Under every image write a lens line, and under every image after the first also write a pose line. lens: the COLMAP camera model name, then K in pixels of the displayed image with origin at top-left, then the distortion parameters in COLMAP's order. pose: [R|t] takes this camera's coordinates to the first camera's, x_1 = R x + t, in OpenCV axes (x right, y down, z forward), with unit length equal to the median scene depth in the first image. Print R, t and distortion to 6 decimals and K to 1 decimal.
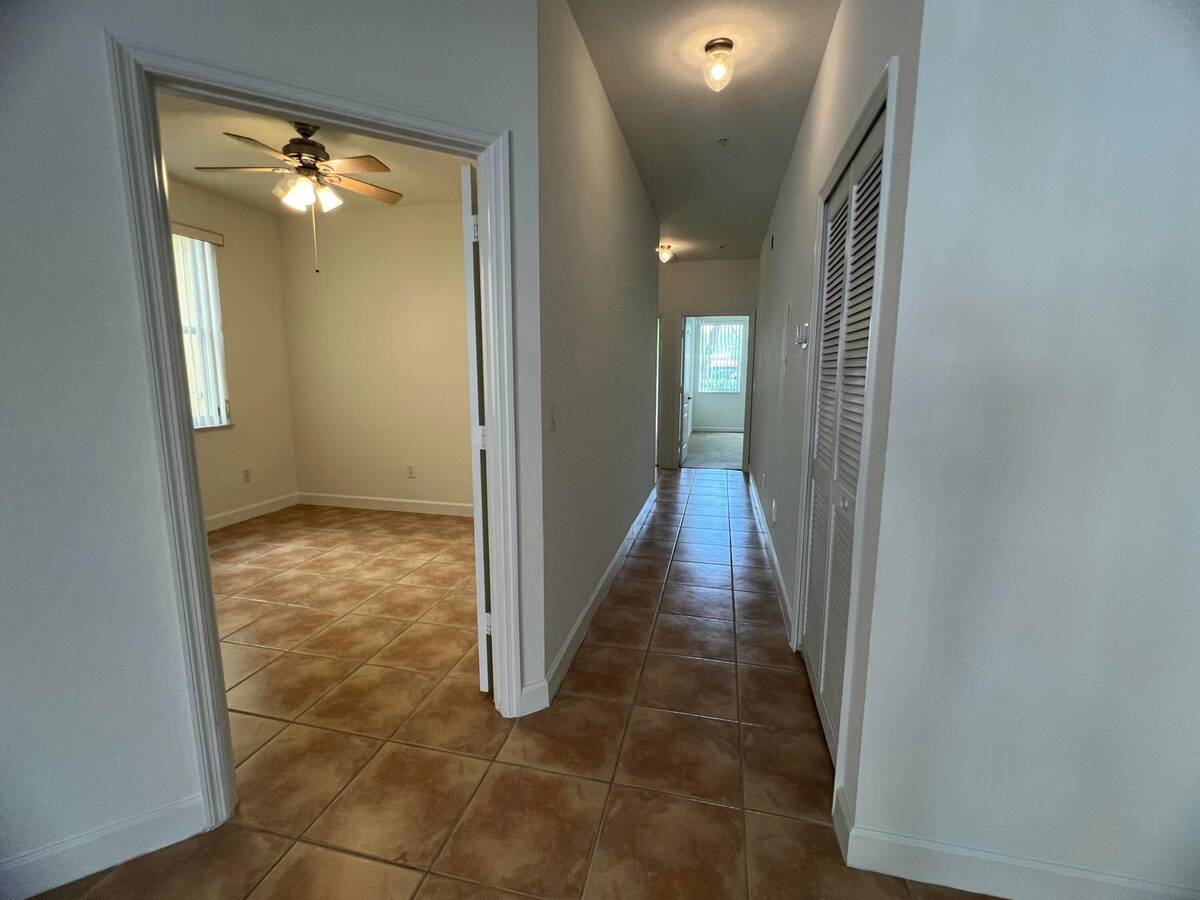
lens RADIAL K [[486.6, 0, 601.3], [0, 486.6, 444.5], [0, 0, 1]] dist [0.001303, 0.000004]
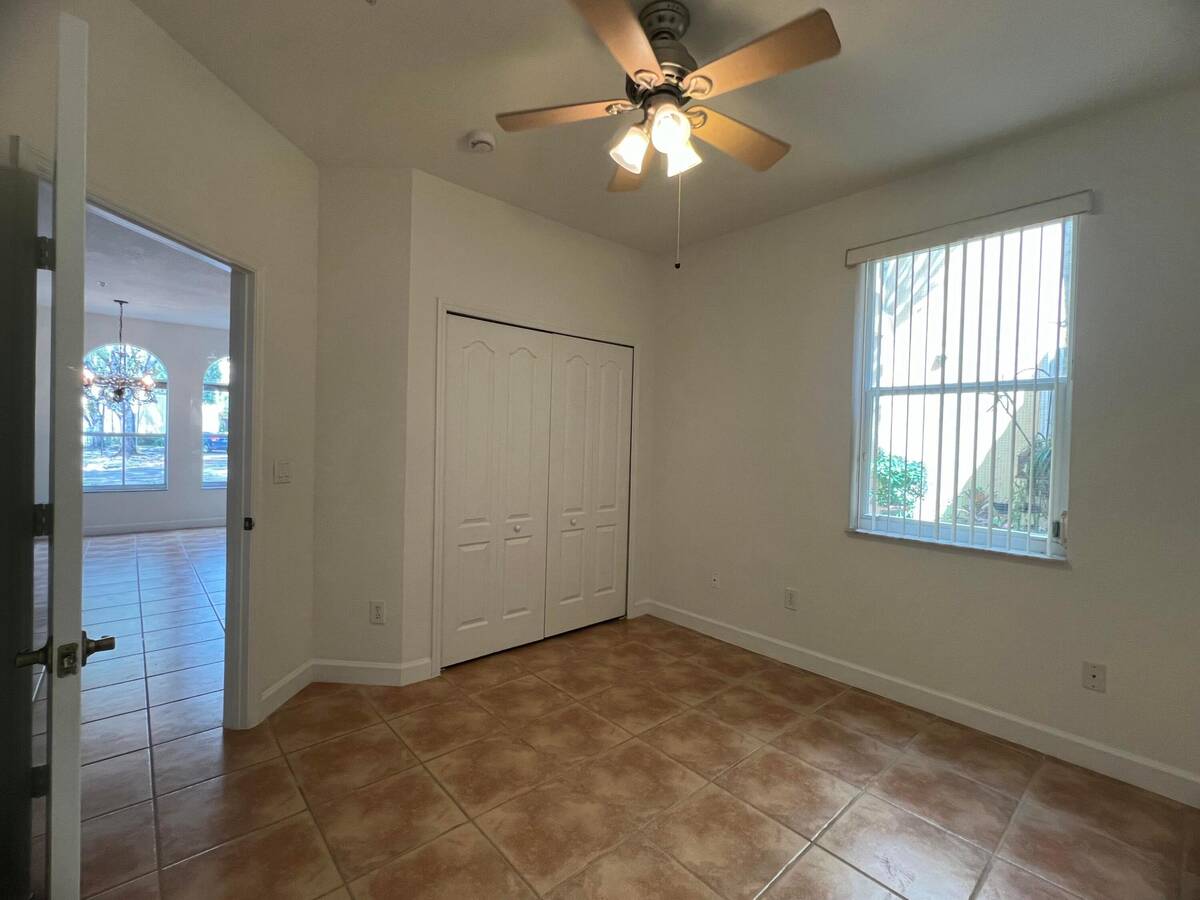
lens RADIAL K [[523.2, 0, 599.7], [0, 523.2, 448.0], [0, 0, 1]] dist [-0.000110, 0.000018]
pose [[-0.573919, -0.000305, -0.818912, -0.042496], [-0.145616, 0.984102, 0.101685, -0.206610], [0.805861, 0.177605, -0.564840, 1.271300]]
